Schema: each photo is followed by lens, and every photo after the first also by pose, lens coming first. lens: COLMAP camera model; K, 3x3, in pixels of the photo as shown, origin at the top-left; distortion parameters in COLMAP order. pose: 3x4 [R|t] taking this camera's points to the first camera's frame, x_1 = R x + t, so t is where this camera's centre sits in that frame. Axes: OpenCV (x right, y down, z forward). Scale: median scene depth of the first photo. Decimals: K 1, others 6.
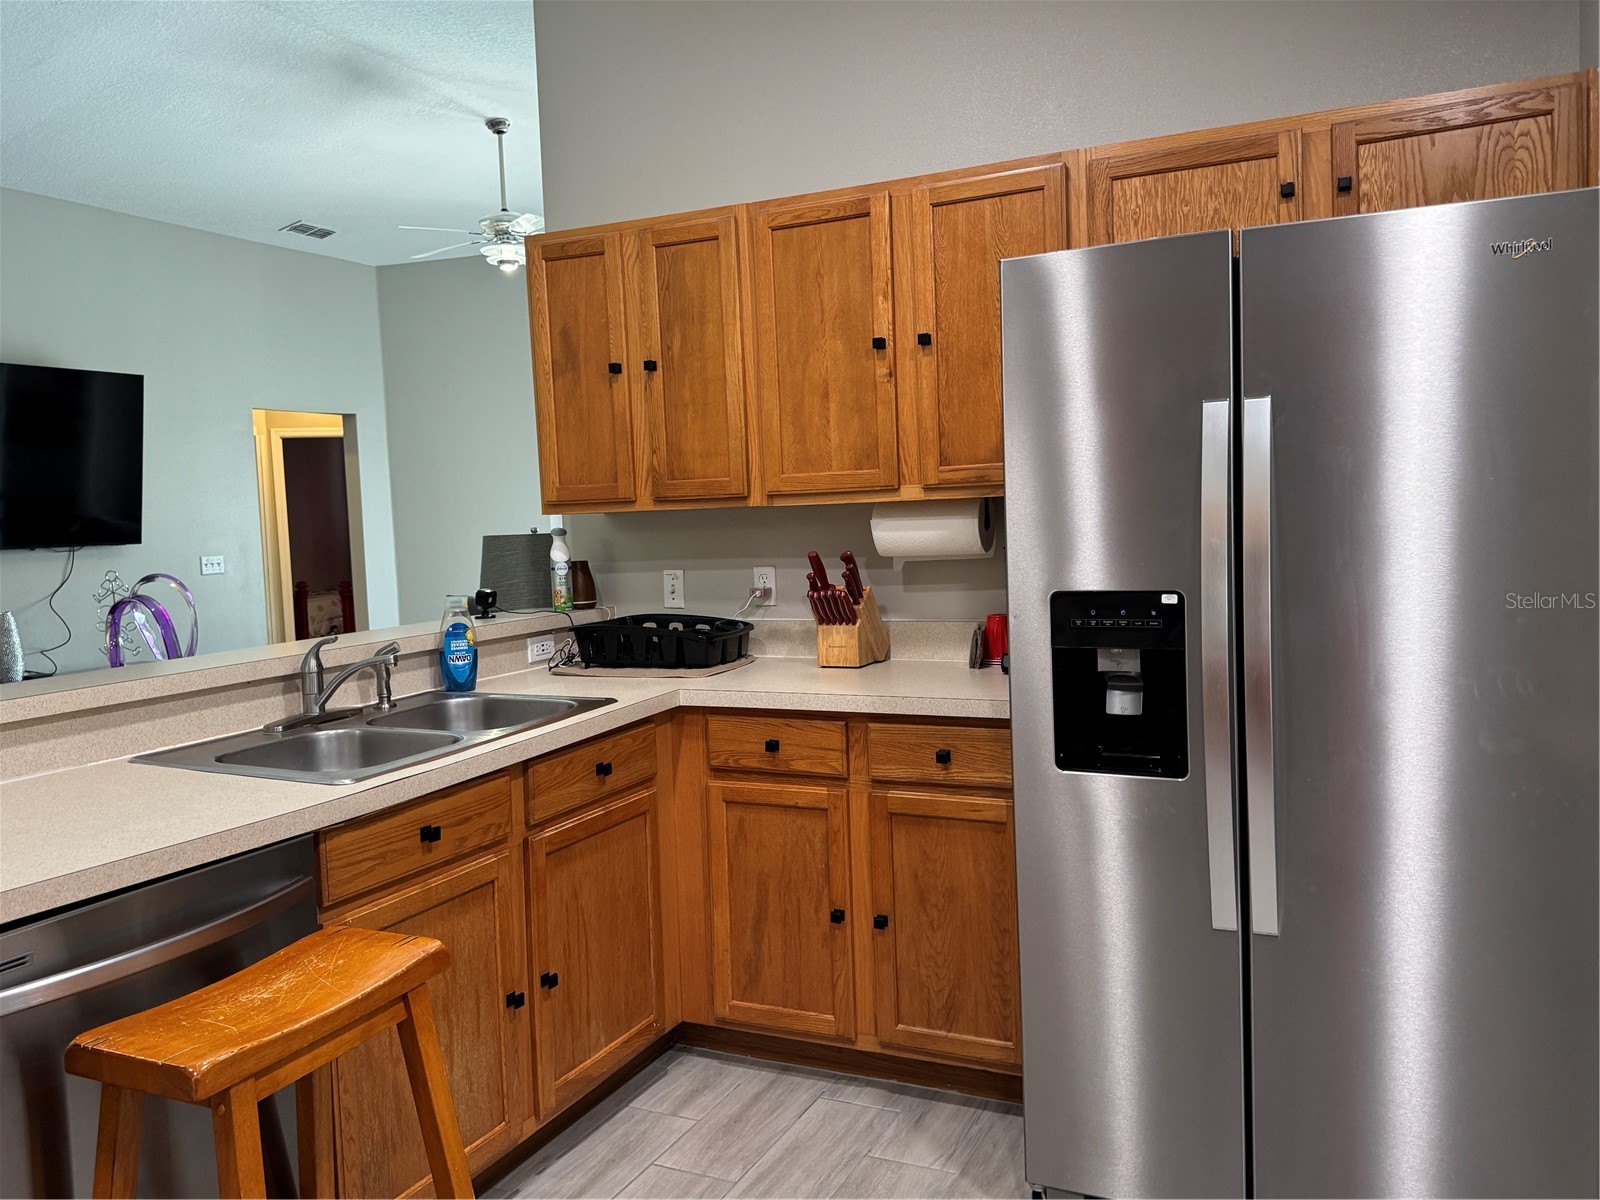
lens RADIAL K [[1274.9, 0, 800.0], [0, 1274.9, 600.0], [0, 0, 1]] dist [0.208646, -0.416019]
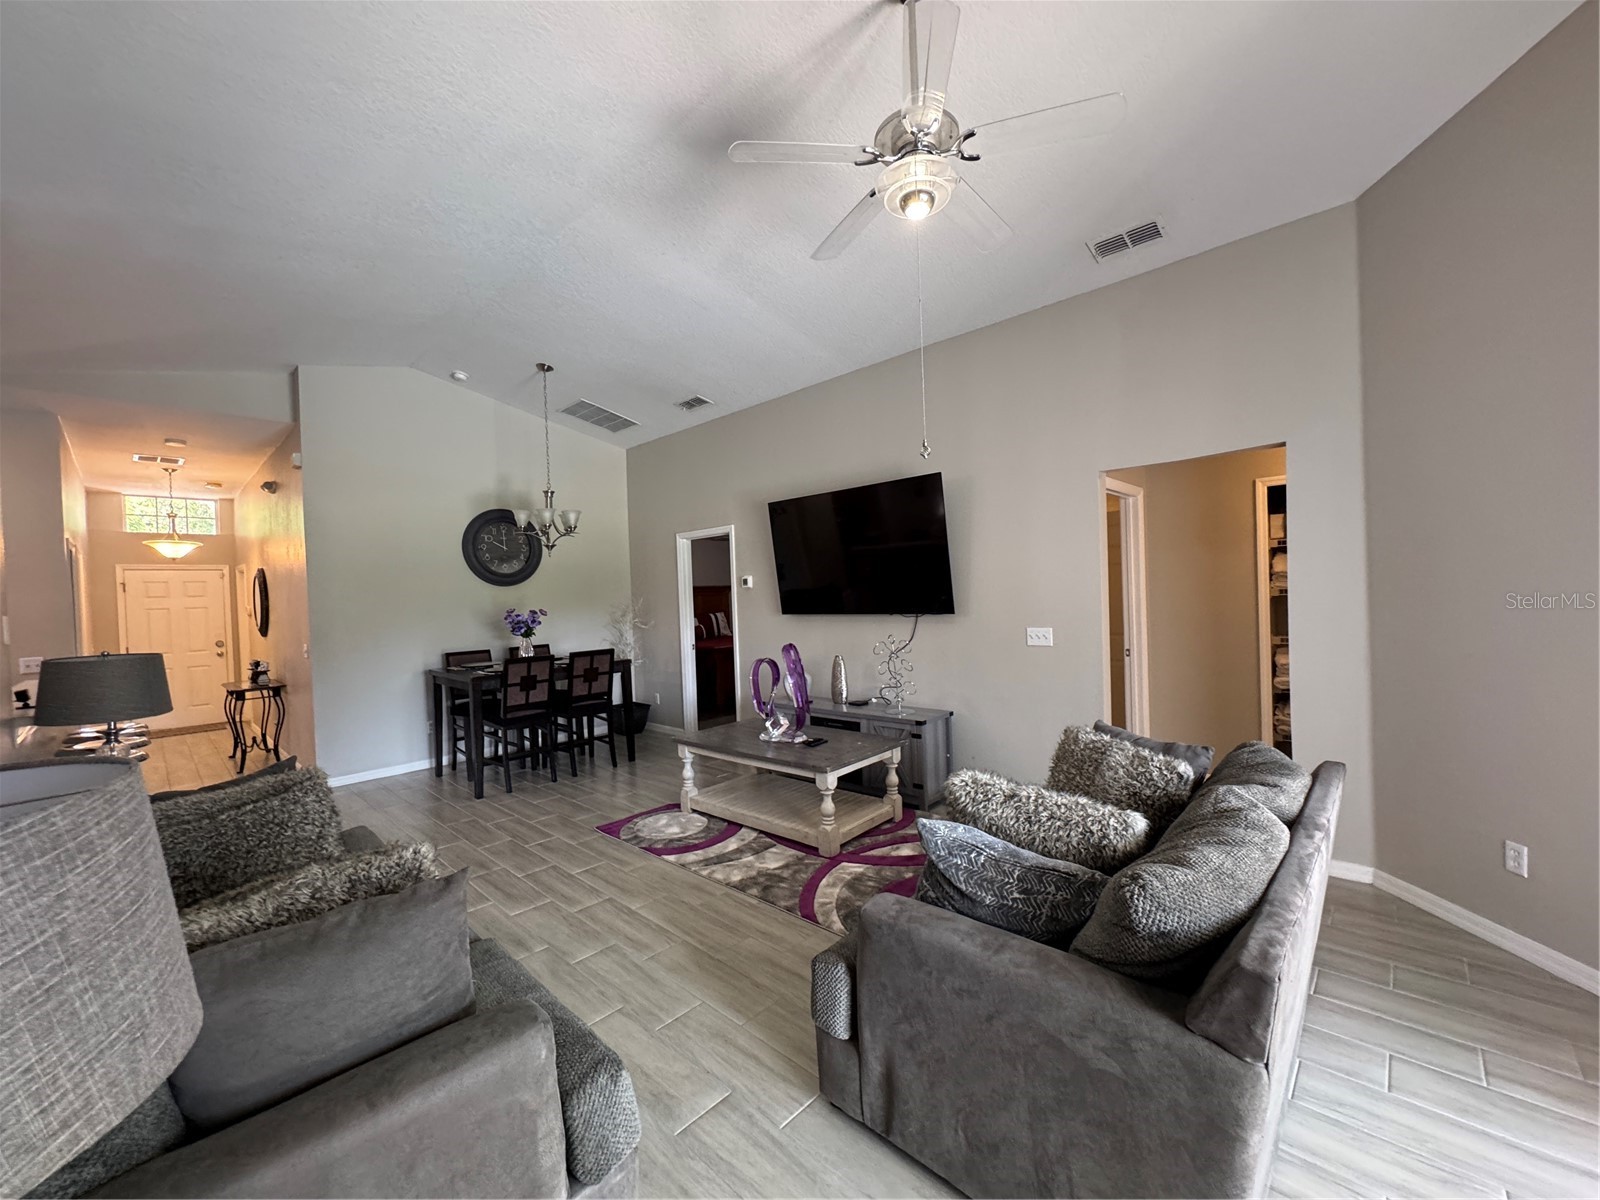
lens RADIAL K [[642.7, 0, 799.7], [0, 642.7, 603.7], [0, 0, 1]] dist [-0.002692, -0.000019]
pose [[-0.304978, 0.063842, -0.950217, 0.204632], [-0.020146, 0.997095, 0.073457, -0.213762], [0.952146, 0.041546, -0.302806, 2.412109]]
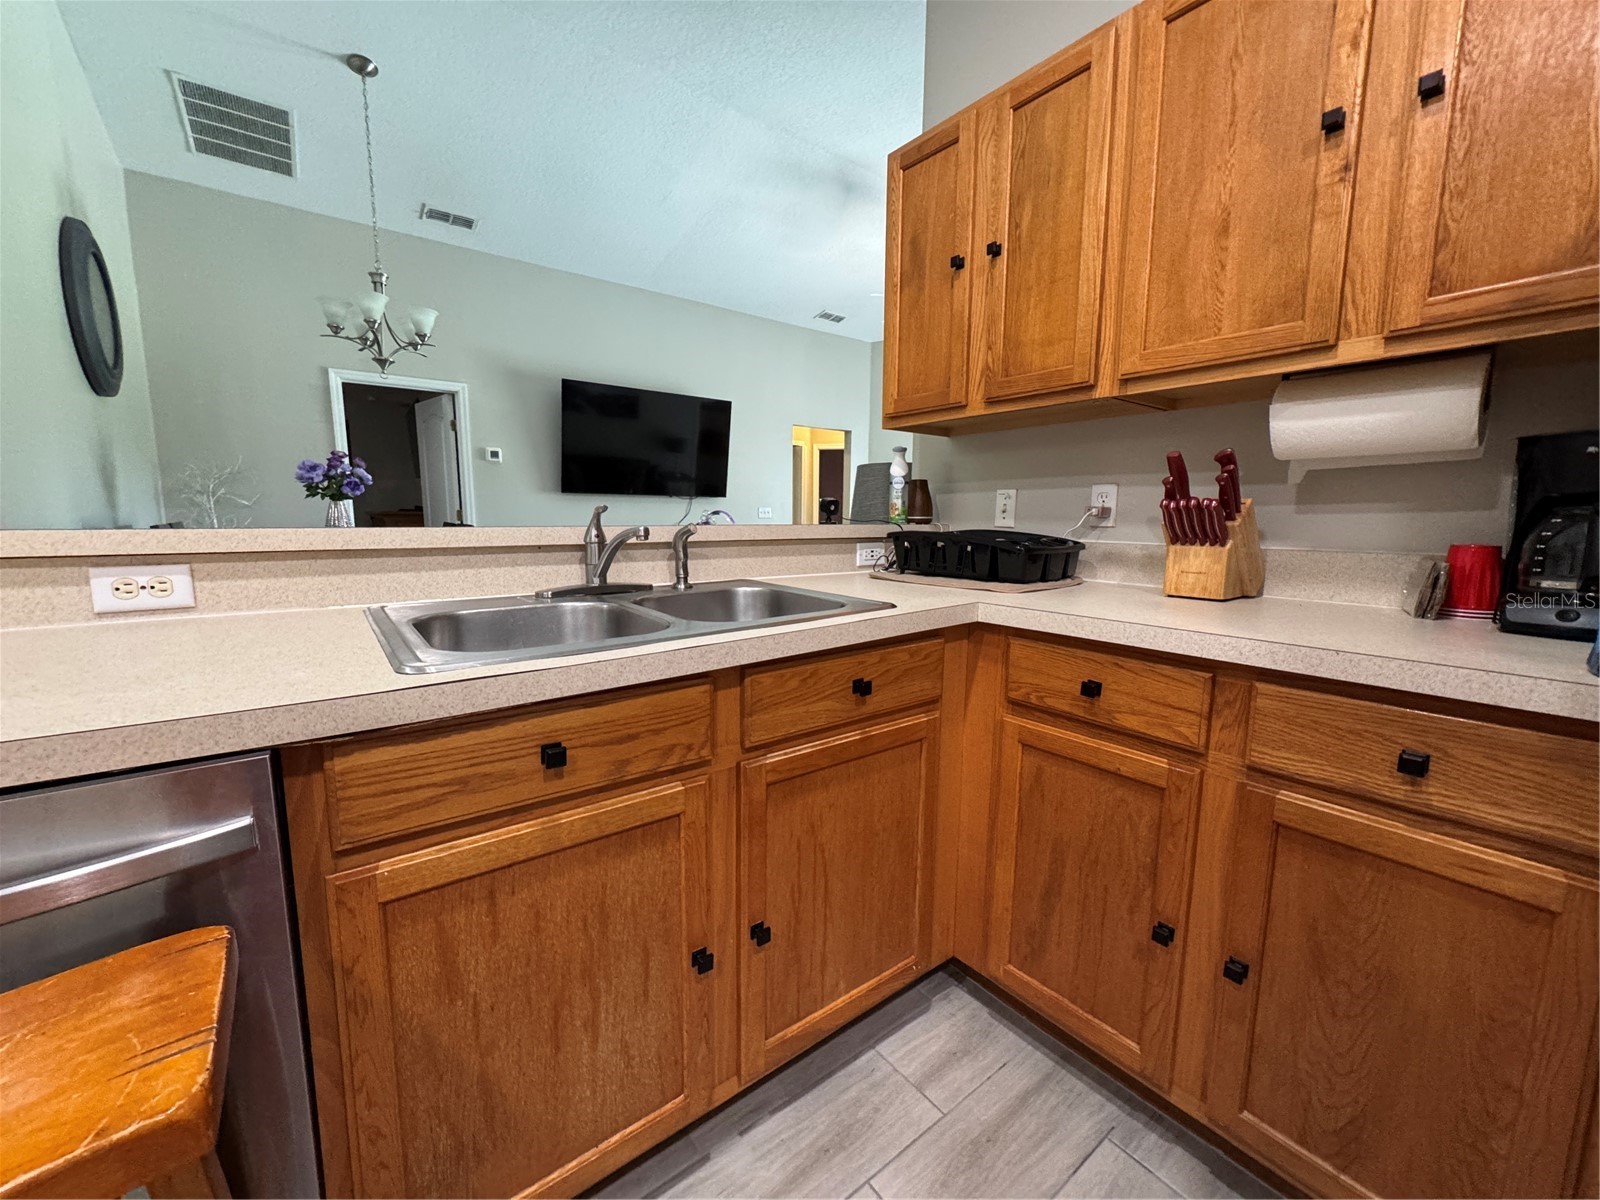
lens RADIAL K [[642.7, 0, 799.7], [0, 642.7, 603.7], [0, 0, 1]] dist [-0.002692, -0.000019]
pose [[0.890793, 0.105249, -0.442053, -0.012390], [-0.074308, 0.993451, 0.086793, 0.043199], [0.448293, -0.044466, 0.892780, 0.575700]]
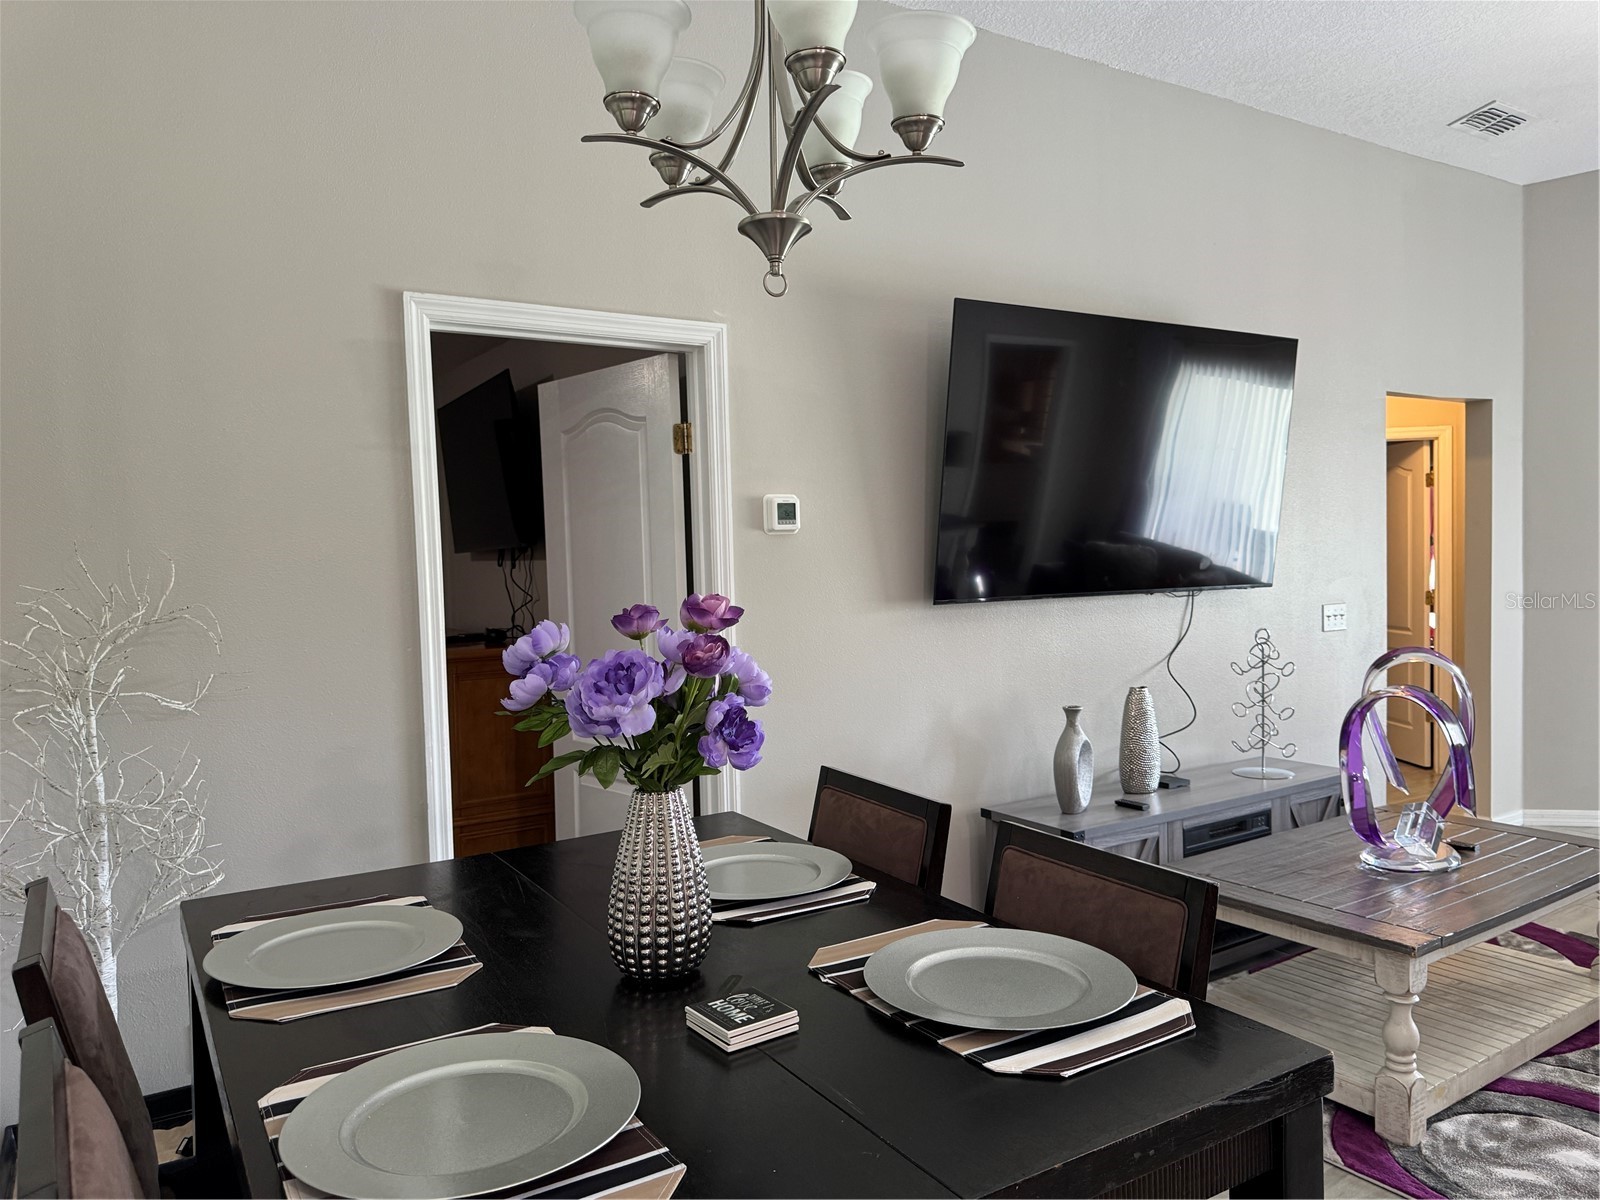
lens RADIAL K [[1109.2, 0, 800.0], [0, 1109.2, 600.0], [0, 0, 1]] dist [0.032825, 0.000021]
pose [[0.850394, 0.037964, -0.524776, -0.939661], [-0.044301, 0.999018, 0.000484, -0.058115], [0.524279, 0.022837, 0.851240, 0.850620]]
